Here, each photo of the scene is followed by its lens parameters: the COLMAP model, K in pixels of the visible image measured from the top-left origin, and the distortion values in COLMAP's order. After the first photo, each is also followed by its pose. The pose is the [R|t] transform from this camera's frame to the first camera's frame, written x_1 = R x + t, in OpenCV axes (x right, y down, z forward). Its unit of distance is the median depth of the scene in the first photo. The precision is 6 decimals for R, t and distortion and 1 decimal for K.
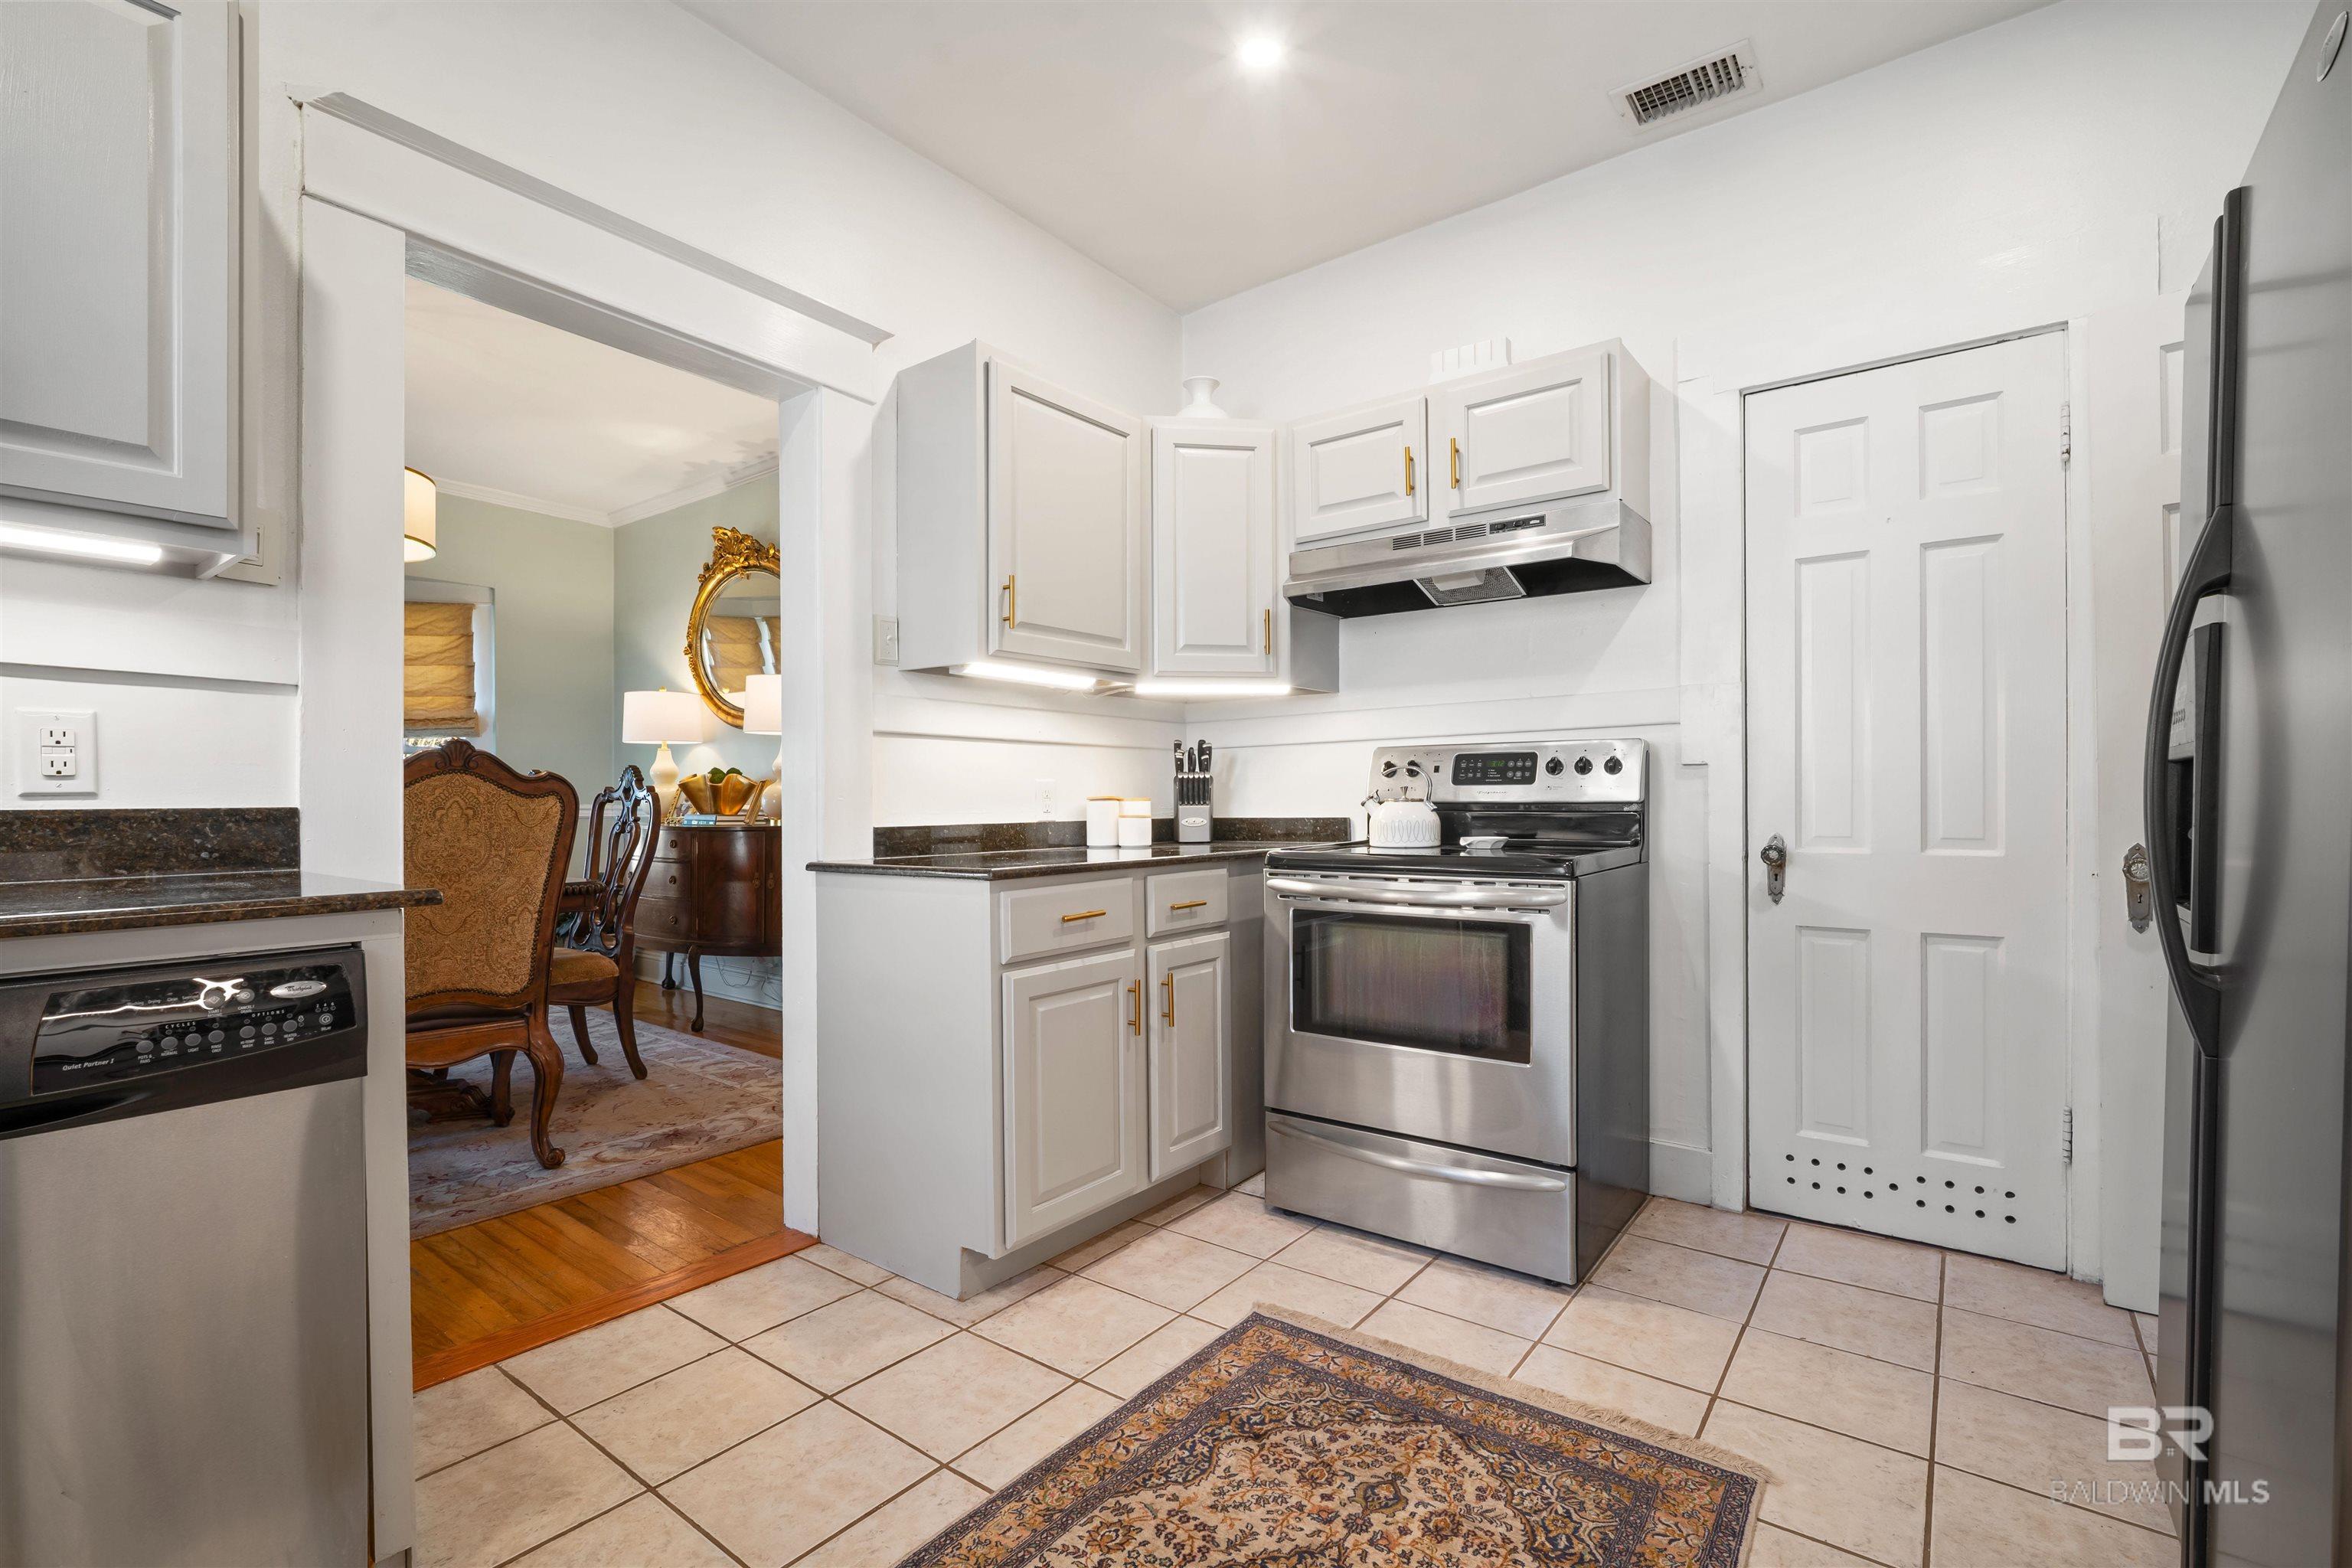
lens RADIAL K [[1039.1, 0, 1176.9], [0, 1039.1, 799.4], [0, 0, 1]] dist [-0.015318, 0.004790]
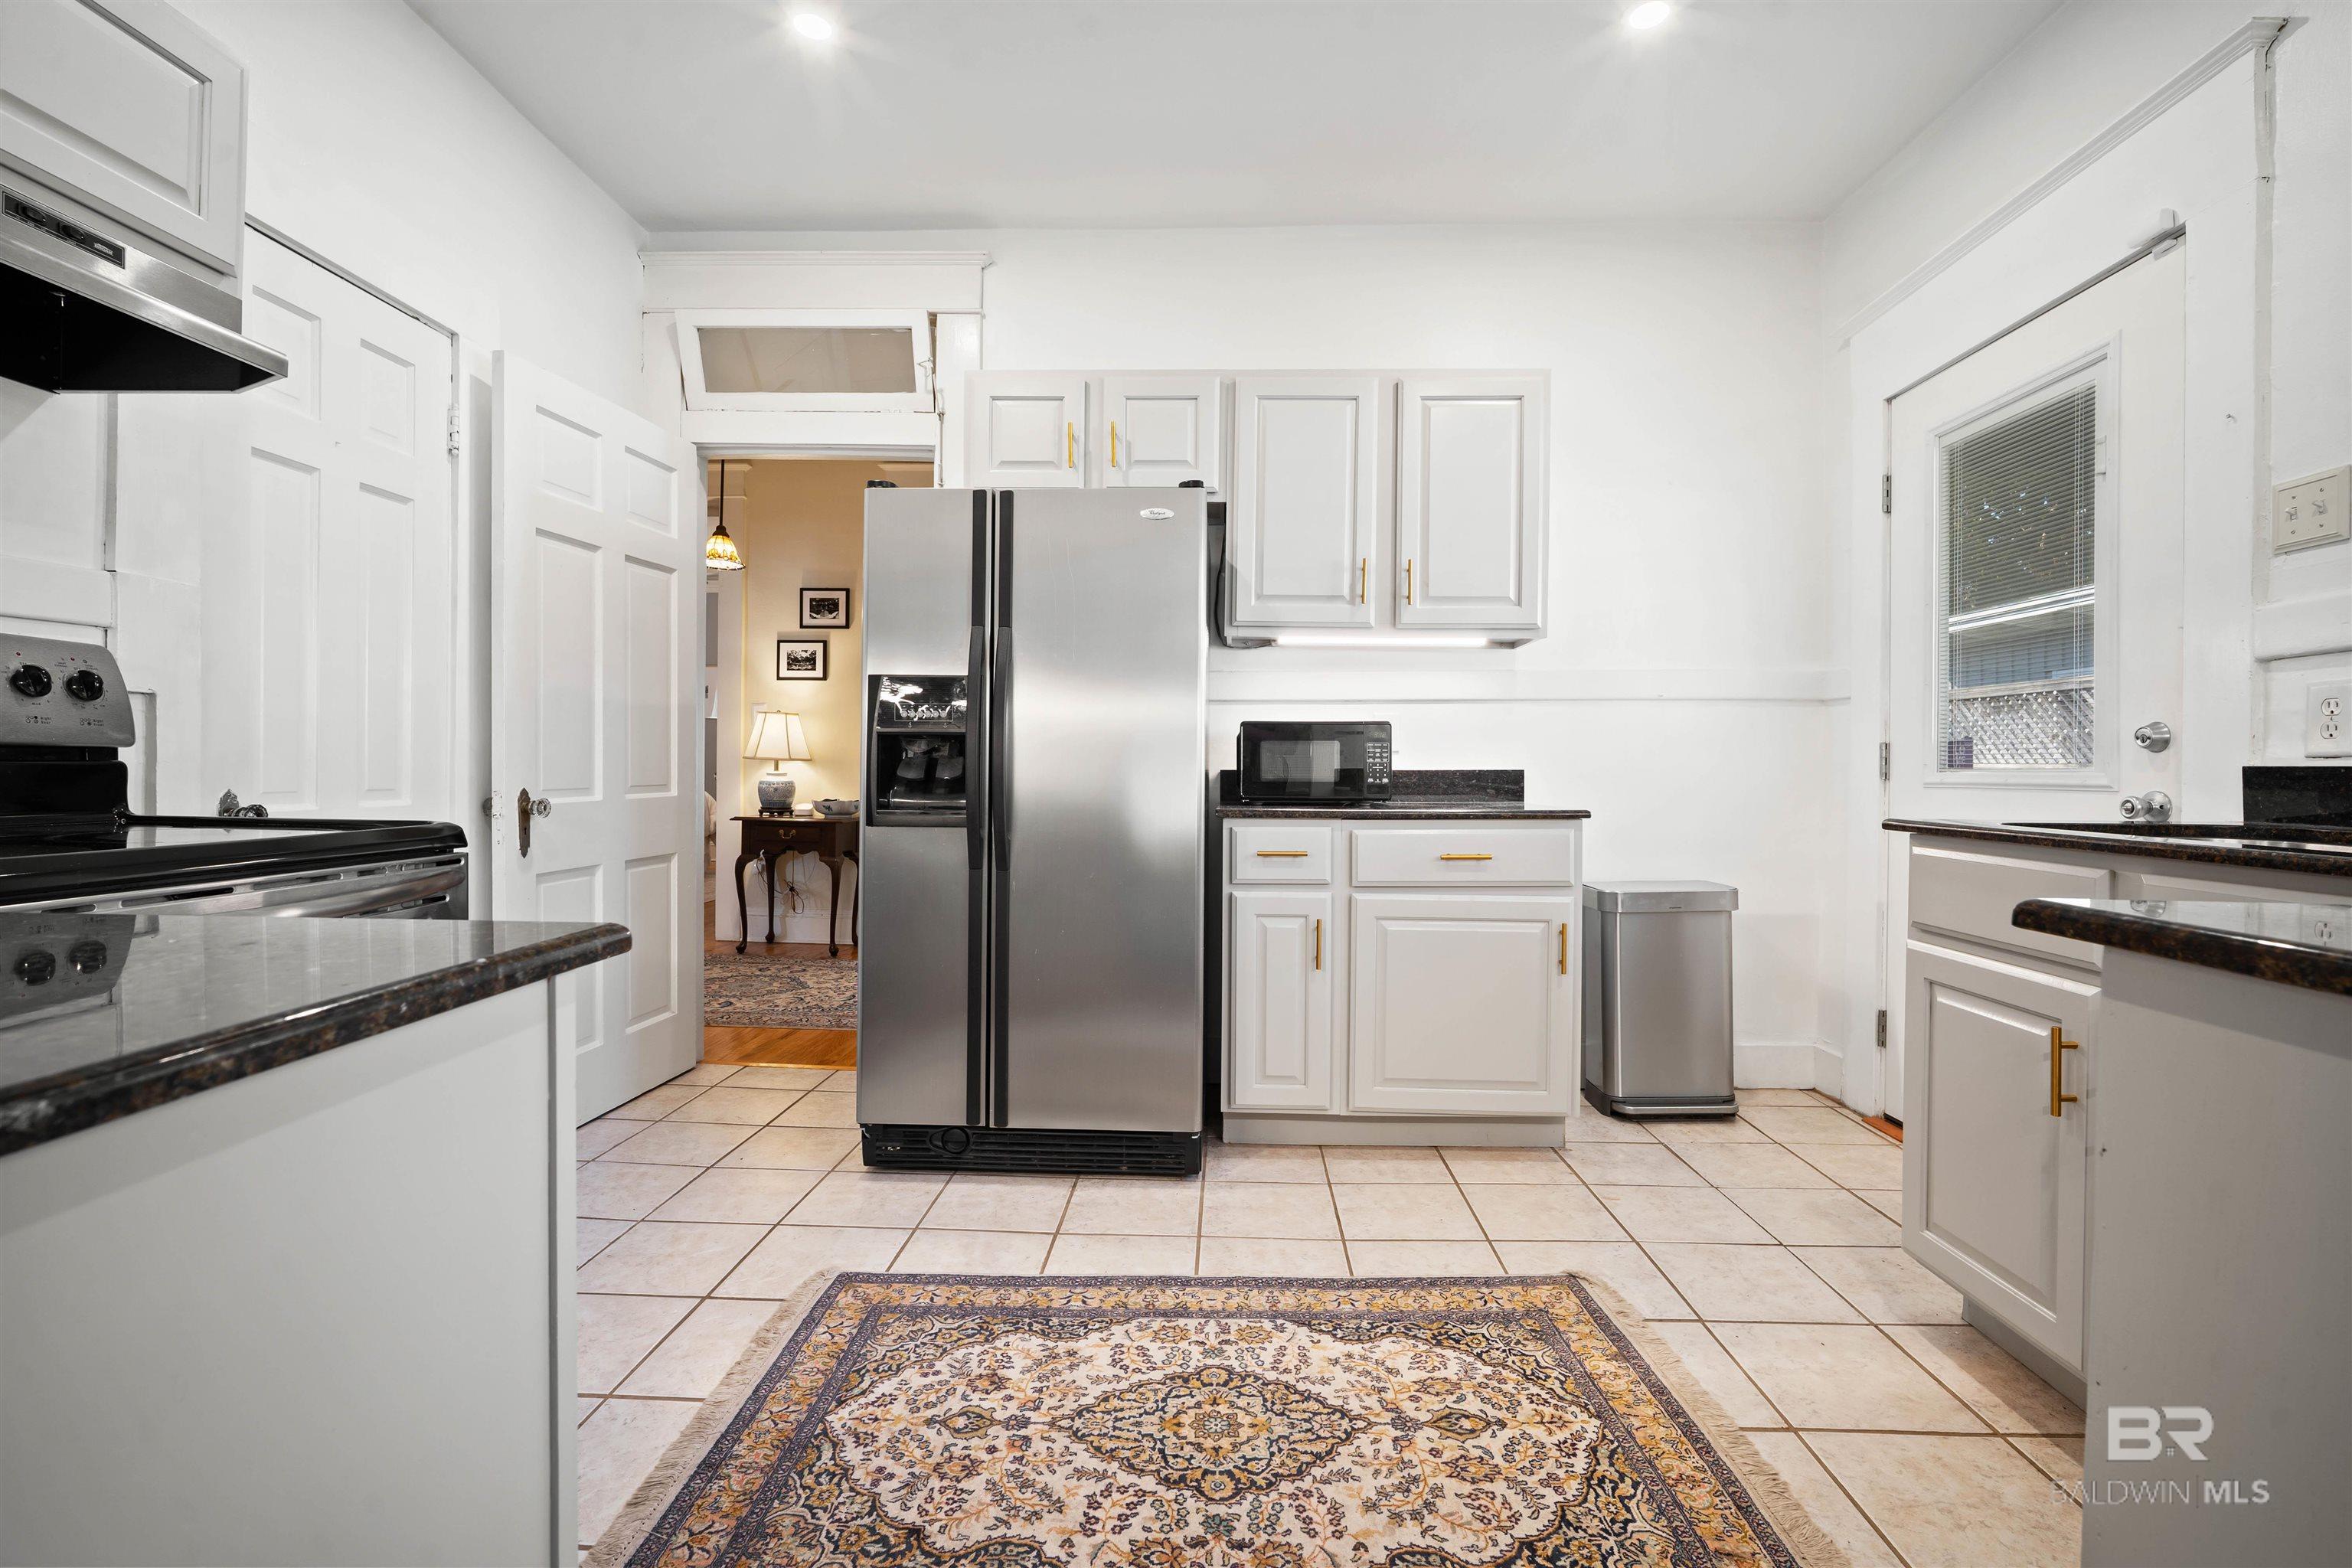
lens RADIAL K [[1039.1, 0, 1189.6], [0, 1039.1, 768.3], [0, 0, 1]] dist [-0.015318, 0.004790]
pose [[-0.577785, -0.005833, 0.816168, -0.677694], [-0.009073, 0.999959, 0.000724, 0.014712], [-0.816139, -0.006987, -0.577814, 1.247676]]
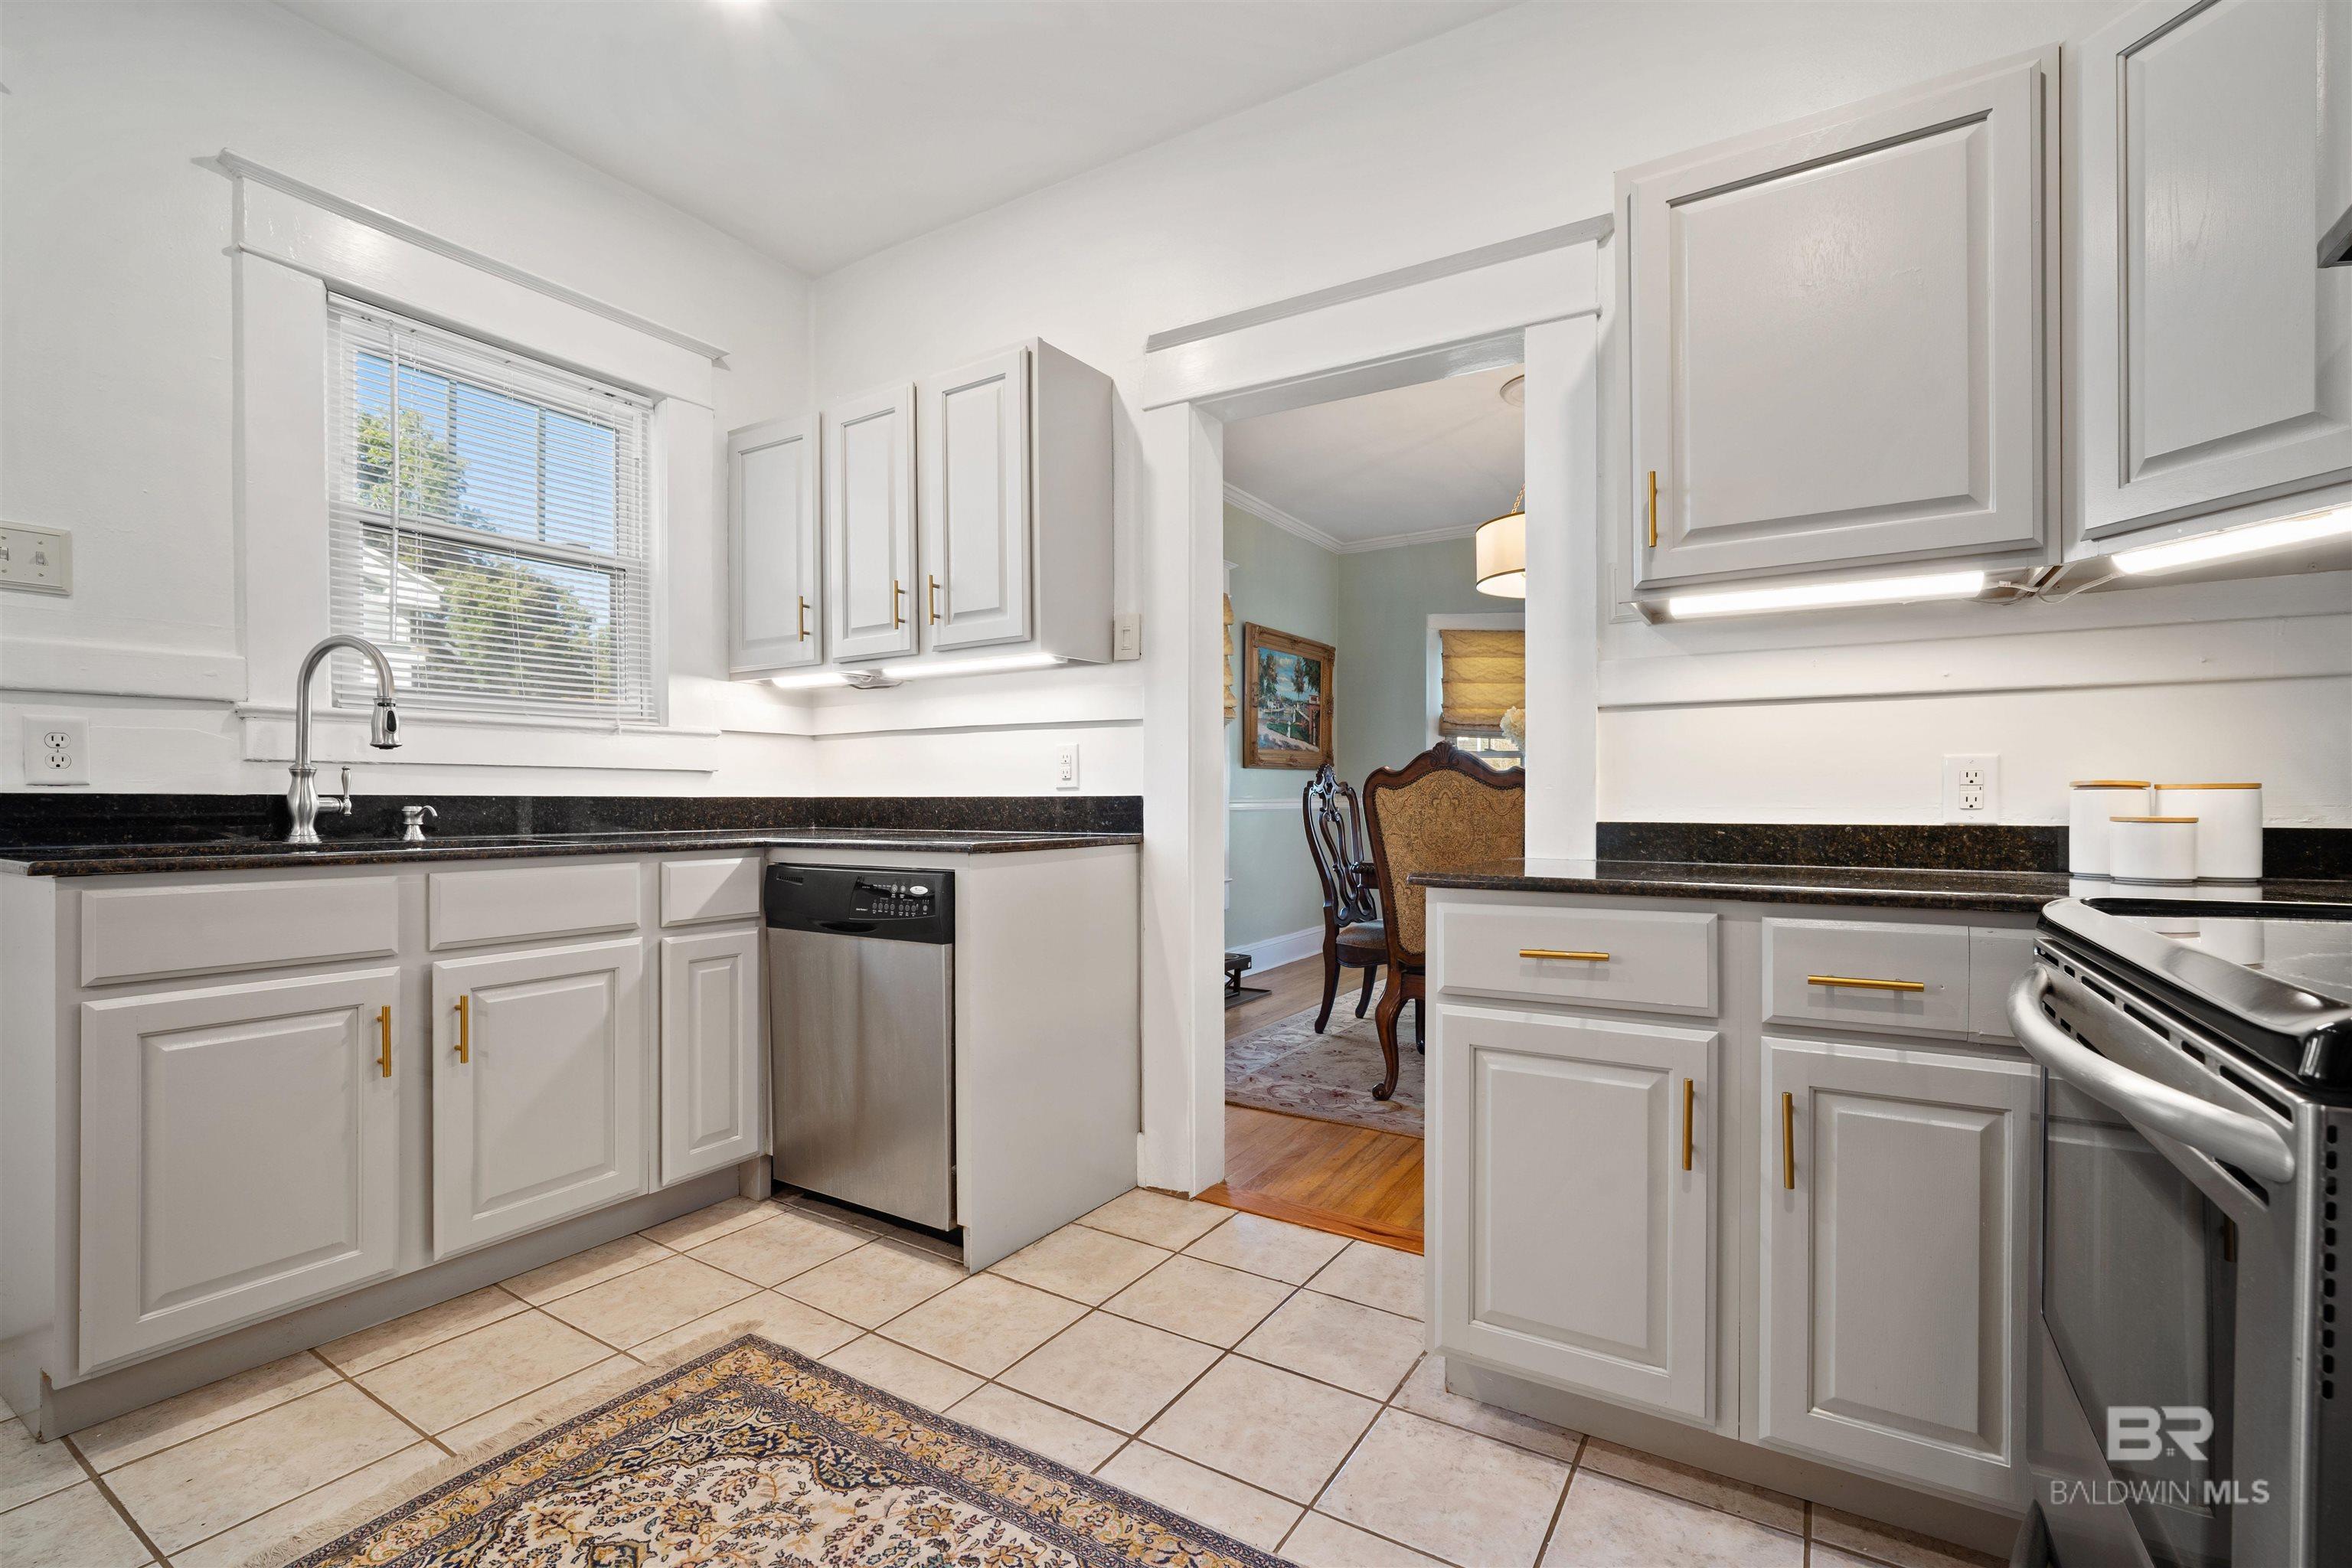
lens RADIAL K [[1039.1, 0, 1196.6], [0, 1039.1, 799.0], [0, 0, 1]] dist [-0.015318, 0.004790]
pose [[0.102917, 0.003173, -0.994685, 0.740548], [0.000612, 0.999995, 0.003253, 0.007945], [0.994690, -0.000944, 0.102914, 0.887487]]
